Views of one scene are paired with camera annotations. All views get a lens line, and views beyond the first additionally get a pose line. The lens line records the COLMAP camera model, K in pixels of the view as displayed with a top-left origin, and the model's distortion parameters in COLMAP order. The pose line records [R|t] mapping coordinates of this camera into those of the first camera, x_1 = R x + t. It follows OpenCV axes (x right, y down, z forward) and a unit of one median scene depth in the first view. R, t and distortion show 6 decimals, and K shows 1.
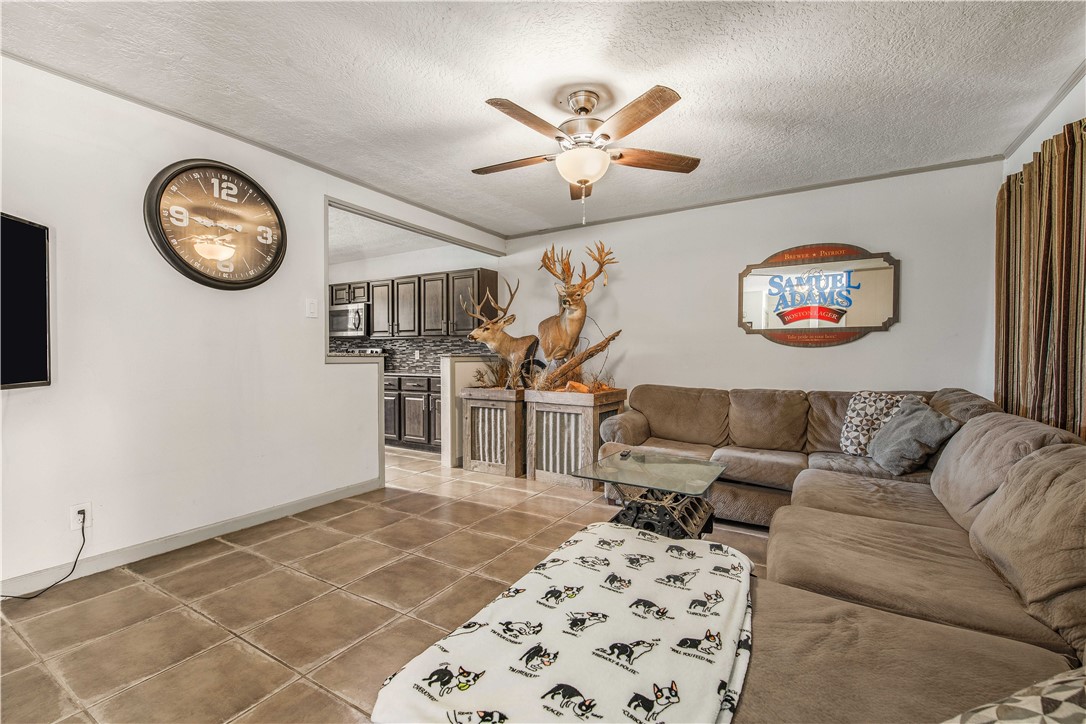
lens RADIAL K [[468.8, 0, 542.7], [0, 468.8, 361.3], [0, 0, 1]] dist [0.011464, -0.000376]
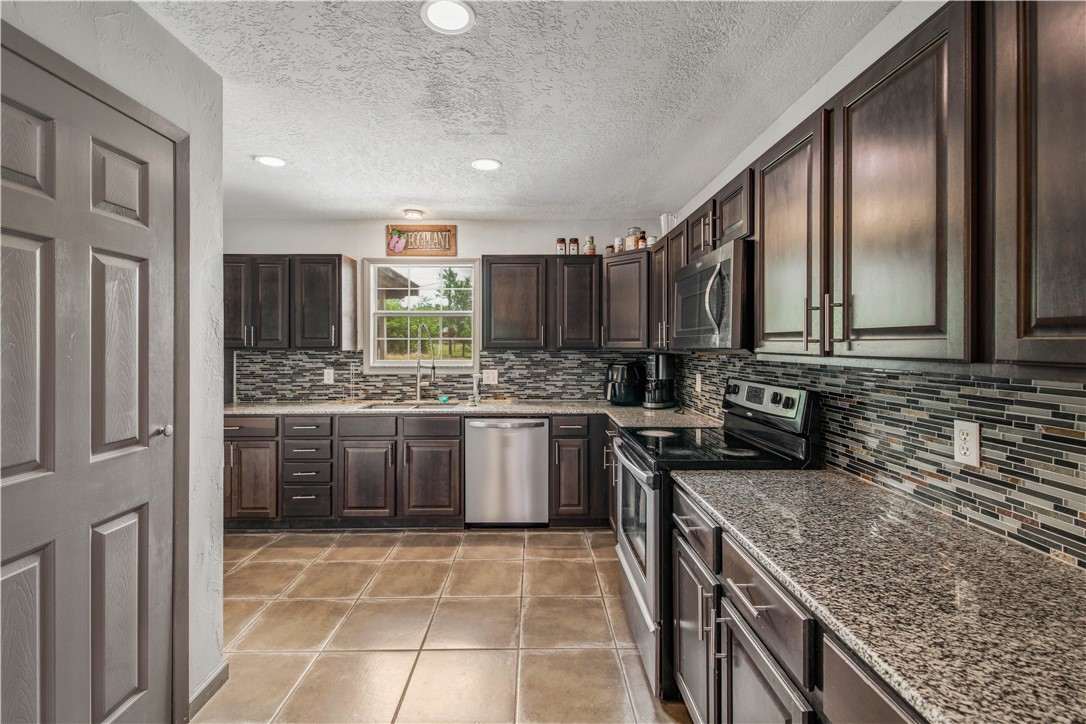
lens RADIAL K [[468.8, 0, 541.4], [0, 468.8, 343.9], [0, 0, 1]] dist [0.011464, -0.000376]
pose [[0.529685, -0.000448, -0.848194, -0.197271], [-0.017750, 0.999775, -0.011613, -0.053603], [0.848009, 0.021206, 0.529558, 0.758855]]
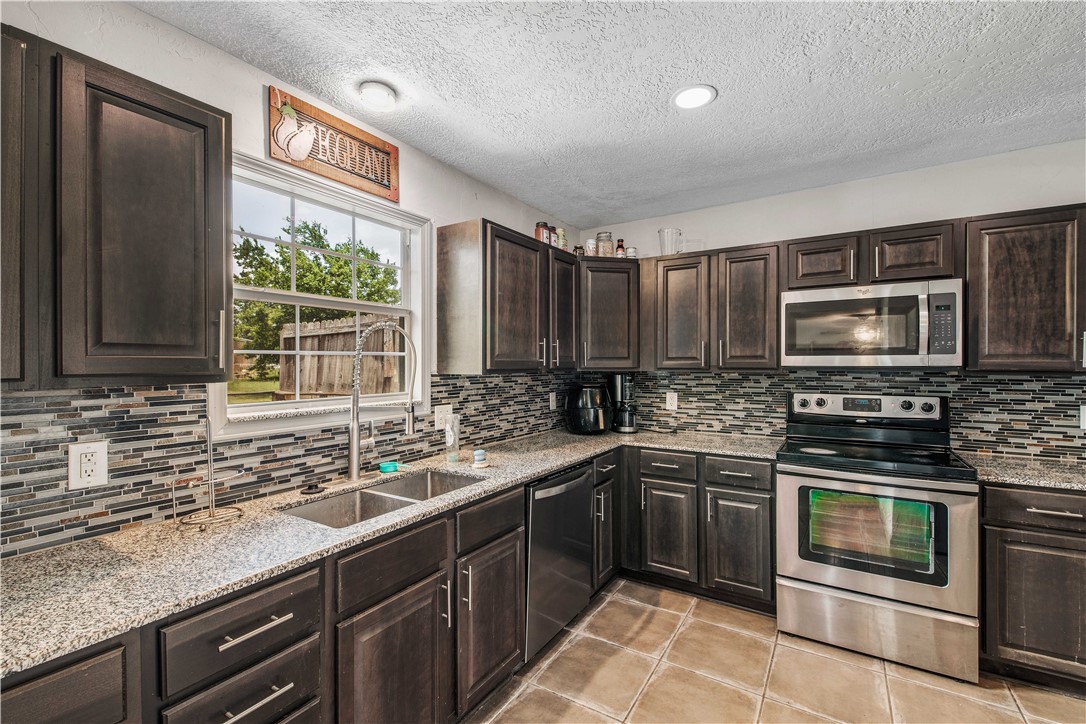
lens RADIAL K [[468.8, 0, 543.5], [0, 468.8, 363.8], [0, 0, 1]] dist [0.011464, -0.000376]
pose [[0.999869, -0.001402, -0.016134, -0.721126], [0.001097, 0.999820, -0.018935, -0.051795], [0.016158, 0.018915, 0.999691, 0.639384]]
